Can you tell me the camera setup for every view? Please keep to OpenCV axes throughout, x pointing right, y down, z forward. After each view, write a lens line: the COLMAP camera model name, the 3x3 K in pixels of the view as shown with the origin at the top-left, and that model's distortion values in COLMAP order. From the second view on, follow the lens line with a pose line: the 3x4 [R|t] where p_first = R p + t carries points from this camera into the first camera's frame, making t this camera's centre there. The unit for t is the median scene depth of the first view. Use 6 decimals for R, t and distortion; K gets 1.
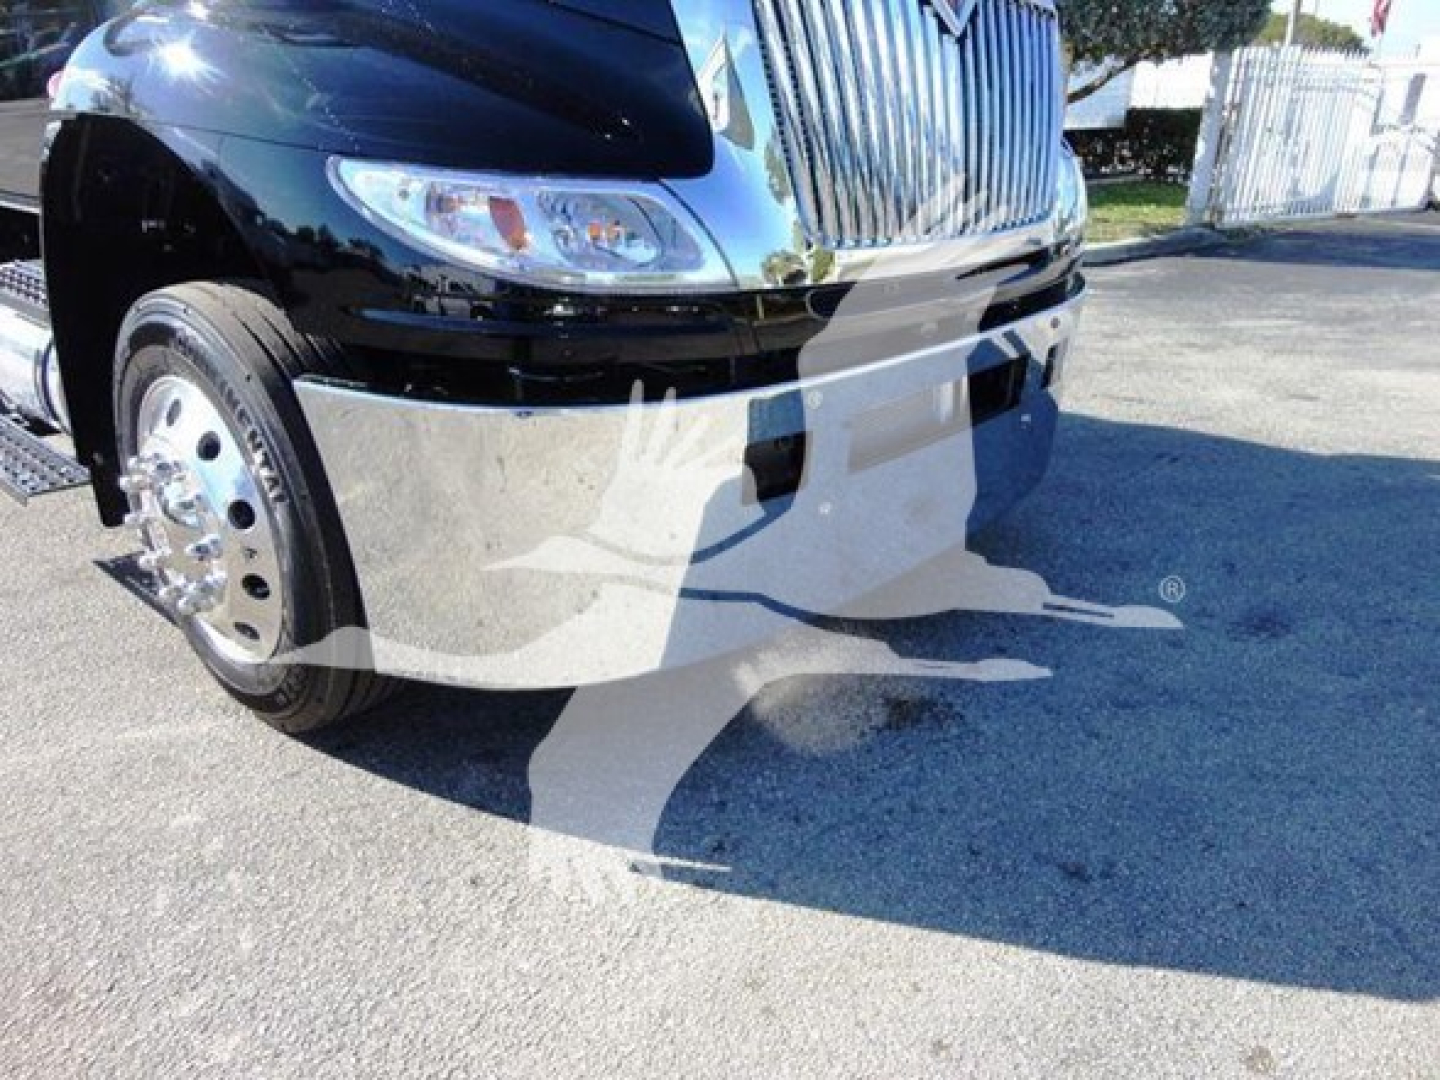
lens RADIAL K [[1033.2, 0, 723.7], [0, 1033.2, 548.7], [0, 0, 1]] dist [-0.001073, -0.010235]
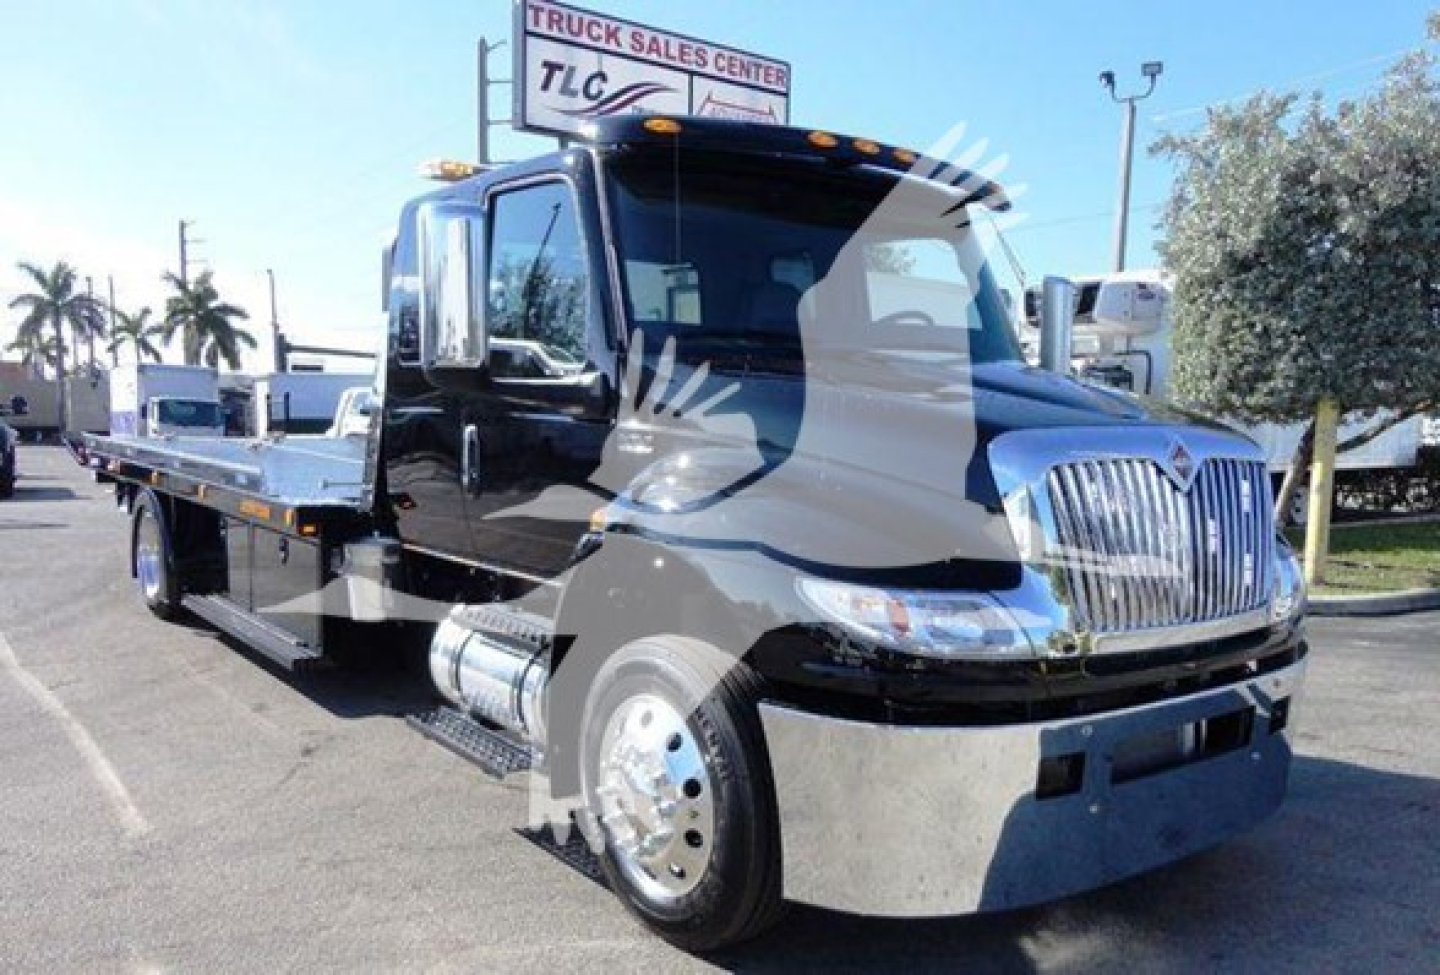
lens RADIAL K [[1212.7, 0, 720.4], [0, 1212.7, 572.5], [0, 0, 1]] dist [-0.007035, 0.009161]
pose [[0.980900, 0.025820, -0.192792, -0.077982], [-0.076918, 0.961852, -0.262534, 0.106718], [0.178659, 0.272349, 0.945467, -0.640082]]
